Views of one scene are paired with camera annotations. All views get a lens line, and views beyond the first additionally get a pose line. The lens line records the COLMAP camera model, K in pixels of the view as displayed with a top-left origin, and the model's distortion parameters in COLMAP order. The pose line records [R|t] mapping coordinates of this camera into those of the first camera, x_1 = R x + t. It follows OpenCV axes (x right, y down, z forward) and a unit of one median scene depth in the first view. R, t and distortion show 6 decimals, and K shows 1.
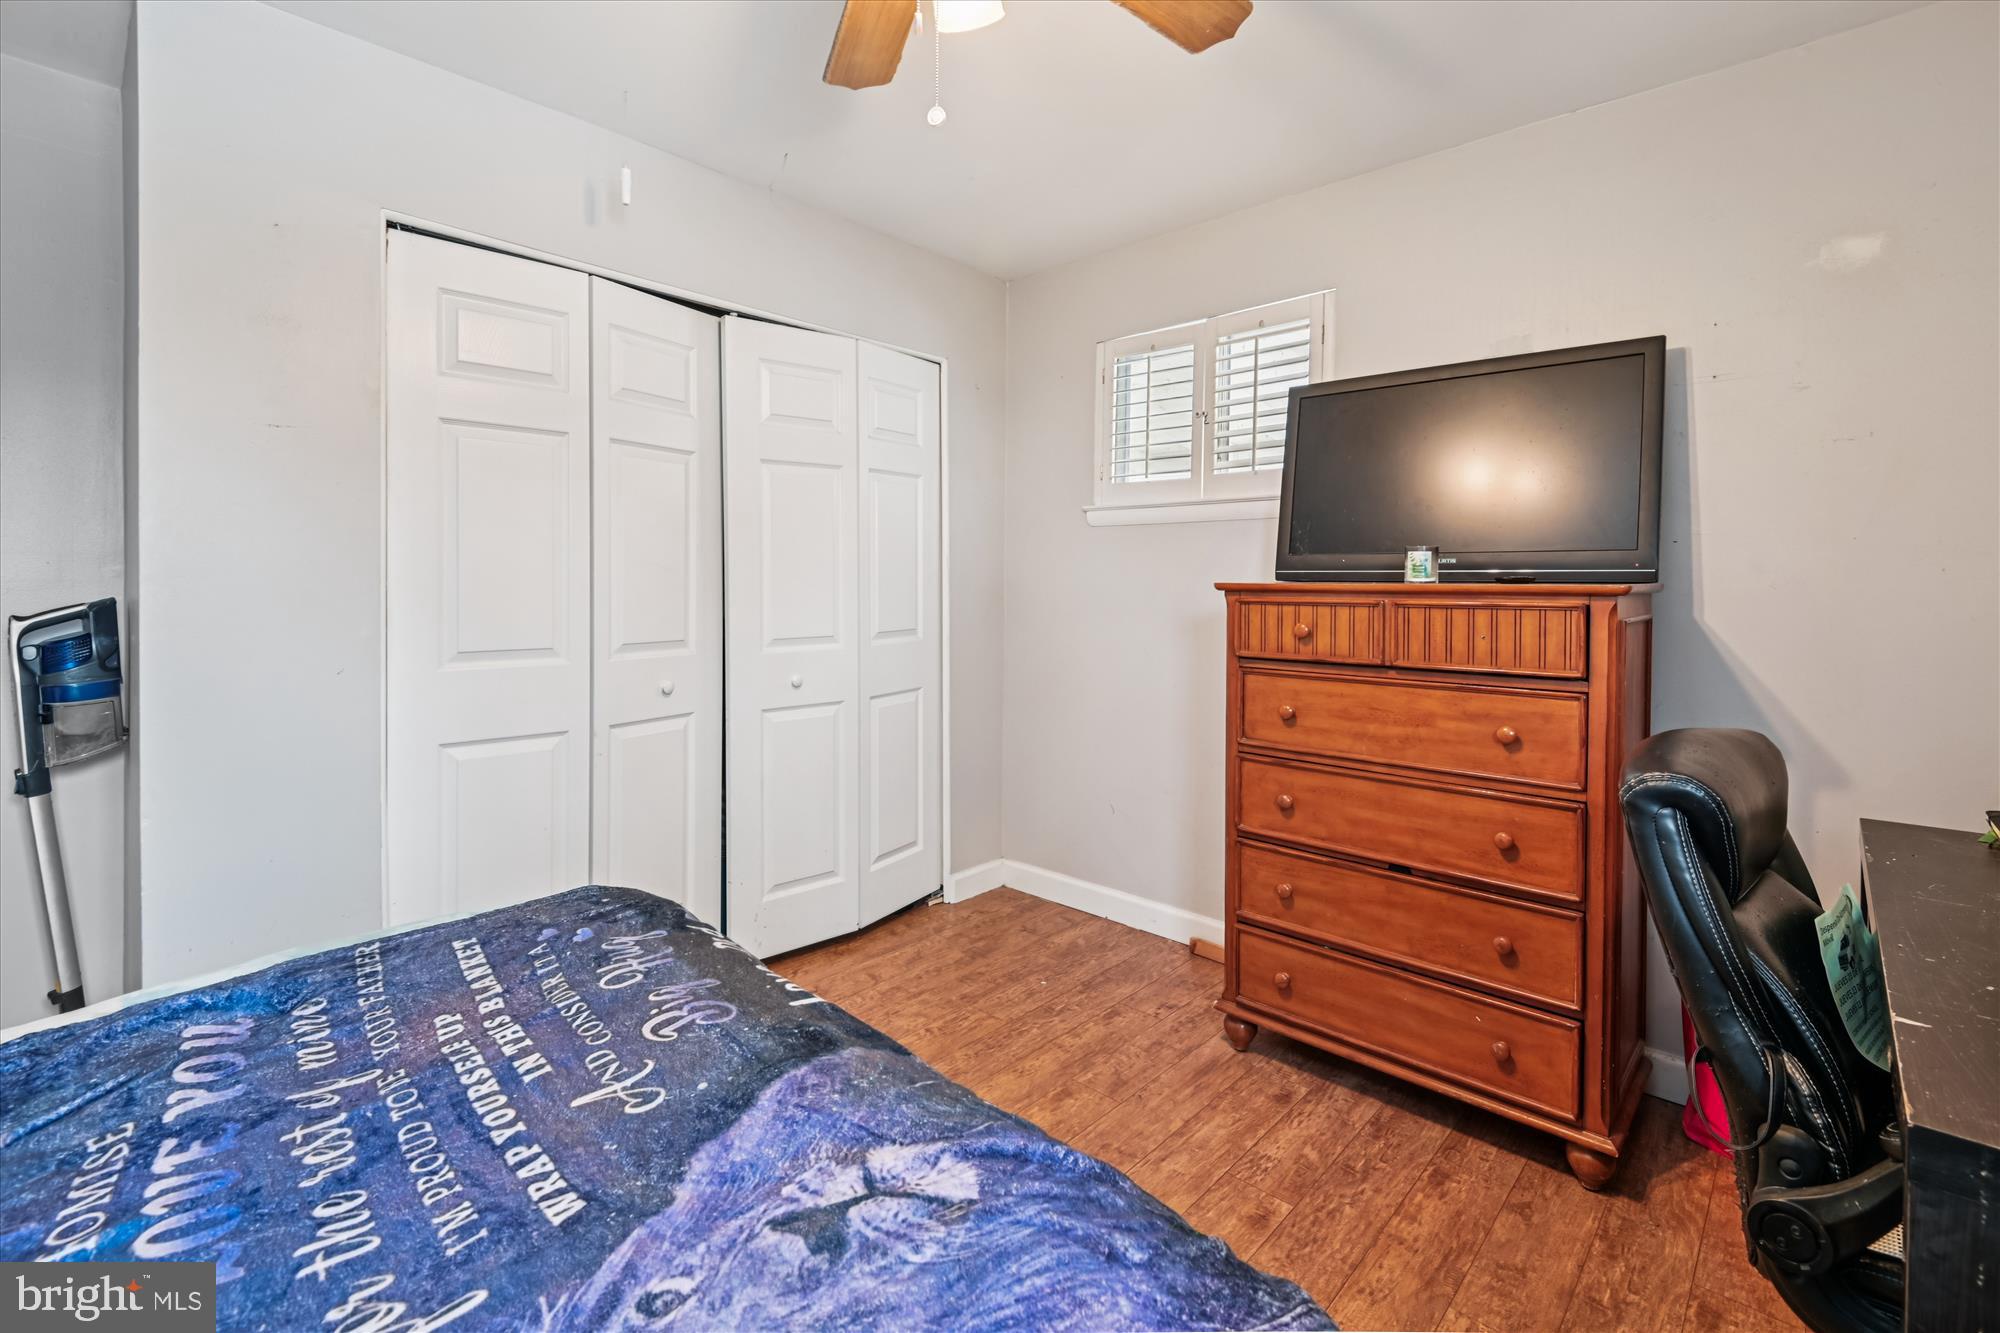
lens RADIAL K [[904.4, 0, 997.4], [0, 904.4, 589.5], [0, 0, 1]] dist [-0.000413, -0.000209]
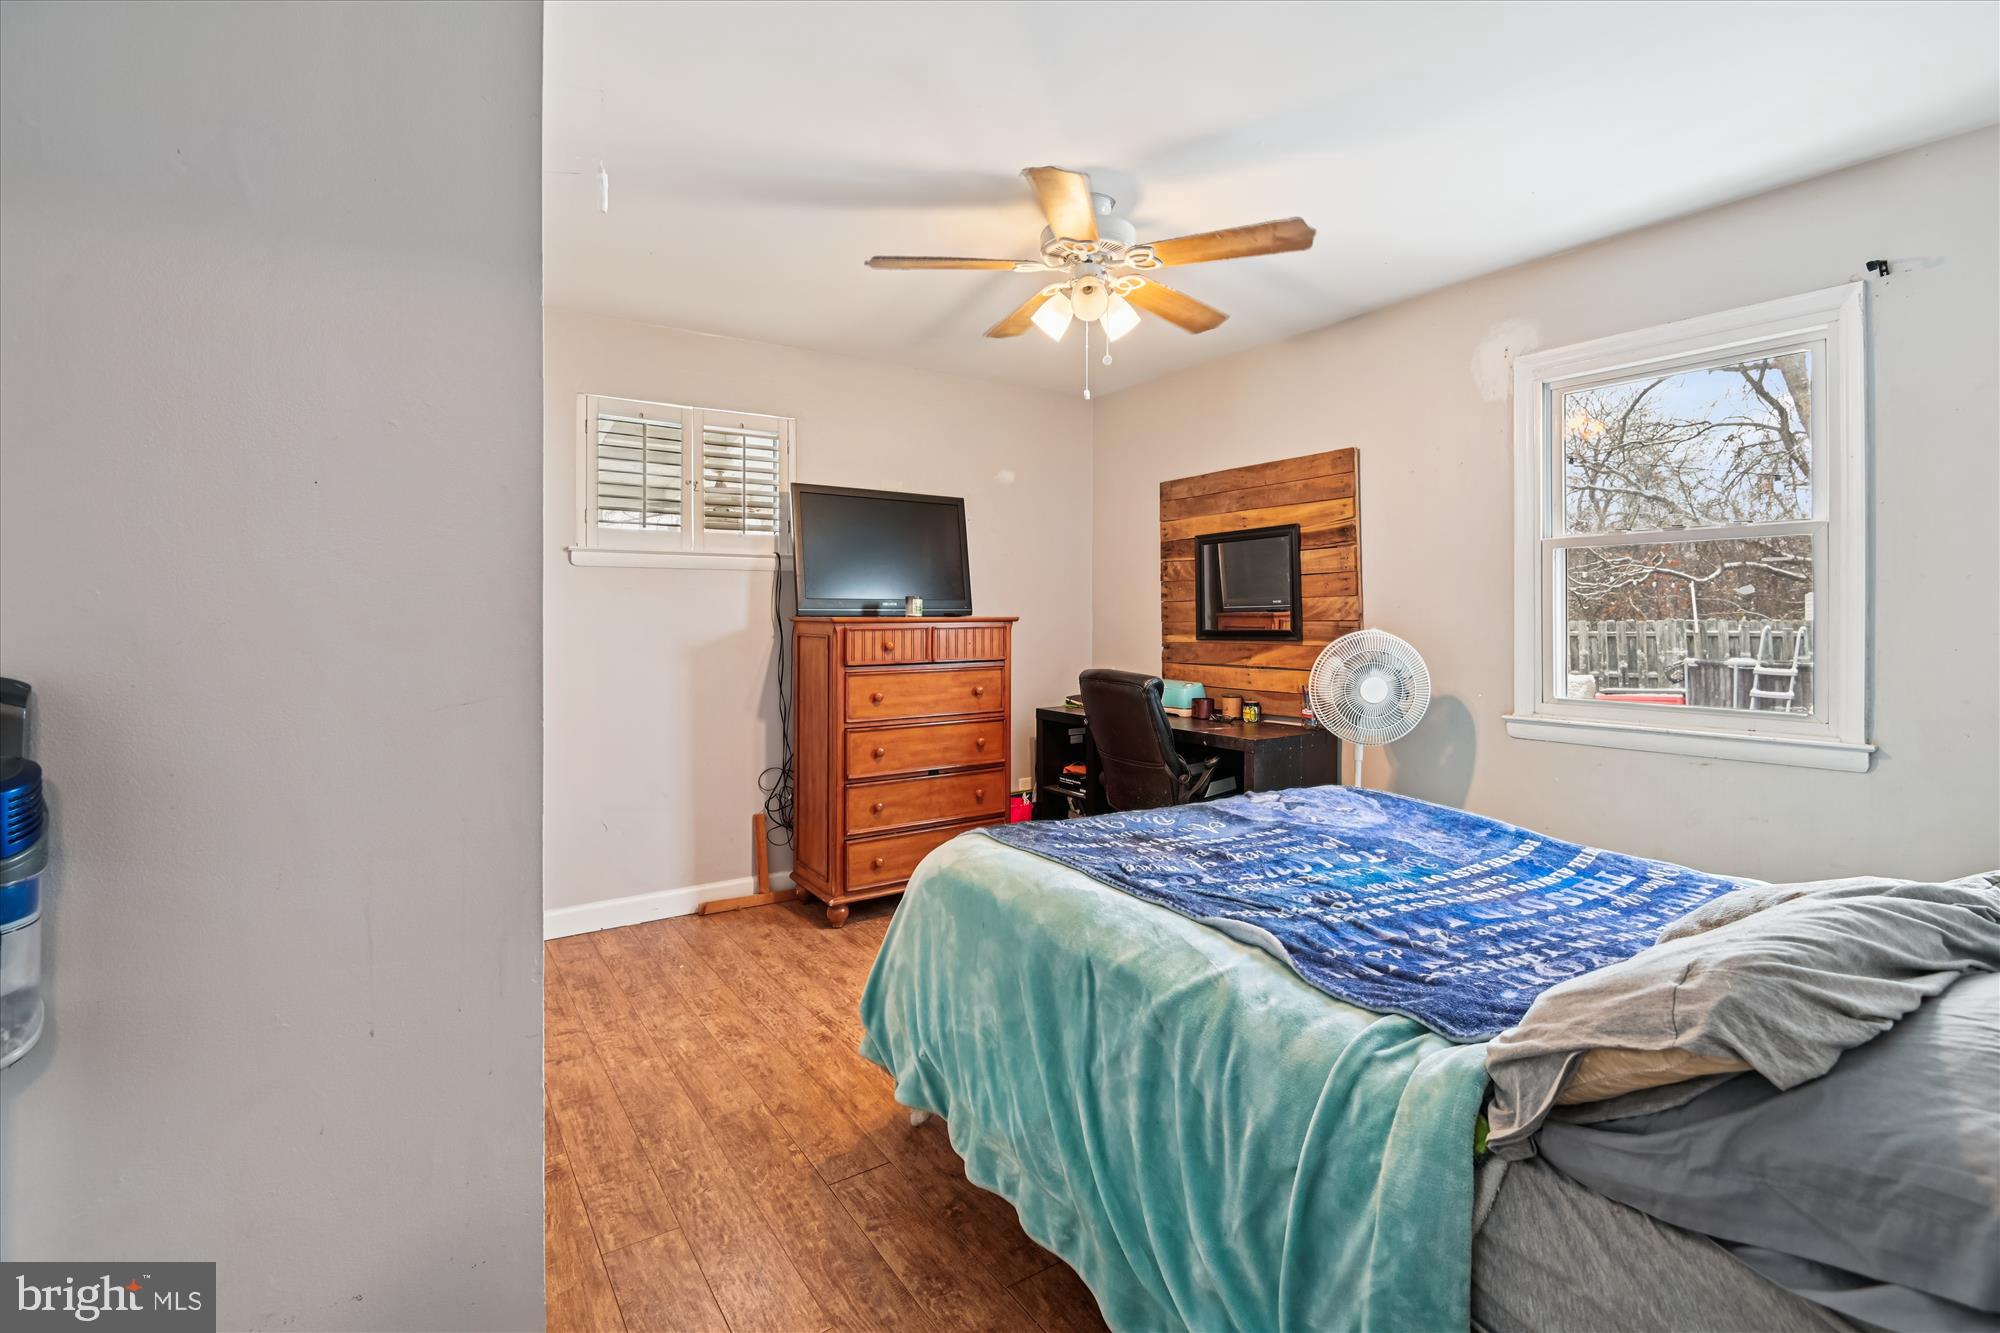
lens RADIAL K [[953.6, 0, 997.4], [0, 953.6, 616.2], [0, 0, 1]] dist [-0.018250, -0.000238]
pose [[0.203437, -0.006969, 0.979063, -1.068288], [0.015996, 0.999865, 0.003793, -0.010121], [-0.978957, 0.014889, 0.203521, 0.358972]]
